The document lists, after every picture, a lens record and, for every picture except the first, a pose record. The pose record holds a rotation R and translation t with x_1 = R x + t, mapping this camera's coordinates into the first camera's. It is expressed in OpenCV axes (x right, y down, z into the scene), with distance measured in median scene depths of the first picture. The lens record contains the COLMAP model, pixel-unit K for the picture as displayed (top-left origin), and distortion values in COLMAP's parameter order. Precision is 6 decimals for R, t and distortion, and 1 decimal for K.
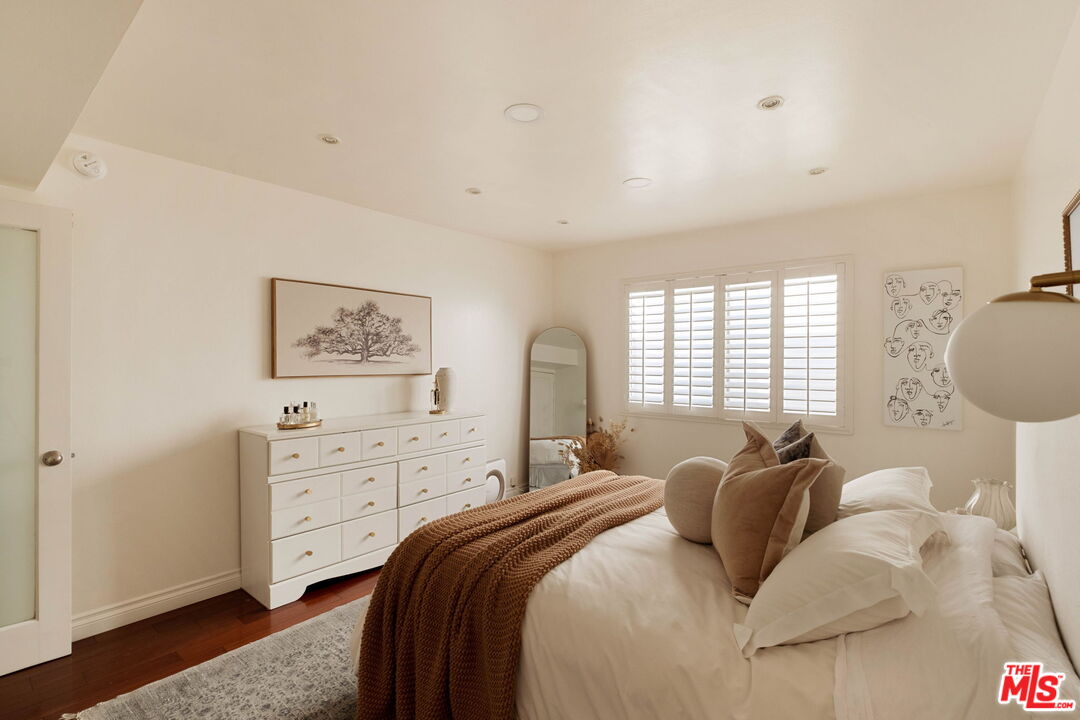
lens RADIAL K [[492.3, 0, 541.9], [0, 492.3, 362.8], [0, 0, 1]] dist [-0.011456, 0.000477]
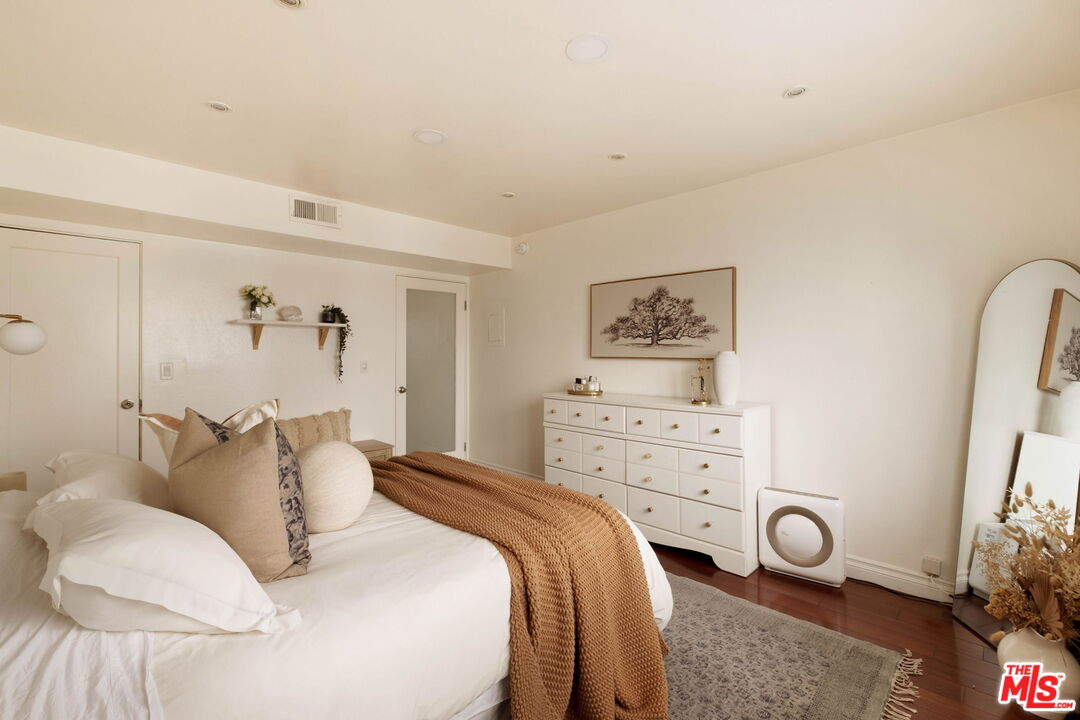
lens RADIAL K [[467.1, 0, 535.3], [0, 467.1, 351.8], [0, 0, 1]] dist [-0.013109, -0.000272]
pose [[-0.085070, 0.005067, -0.996362, 0.641047], [0.001562, 0.999987, 0.004952, 0.006615], [0.996374, -0.001135, -0.085077, 0.799011]]
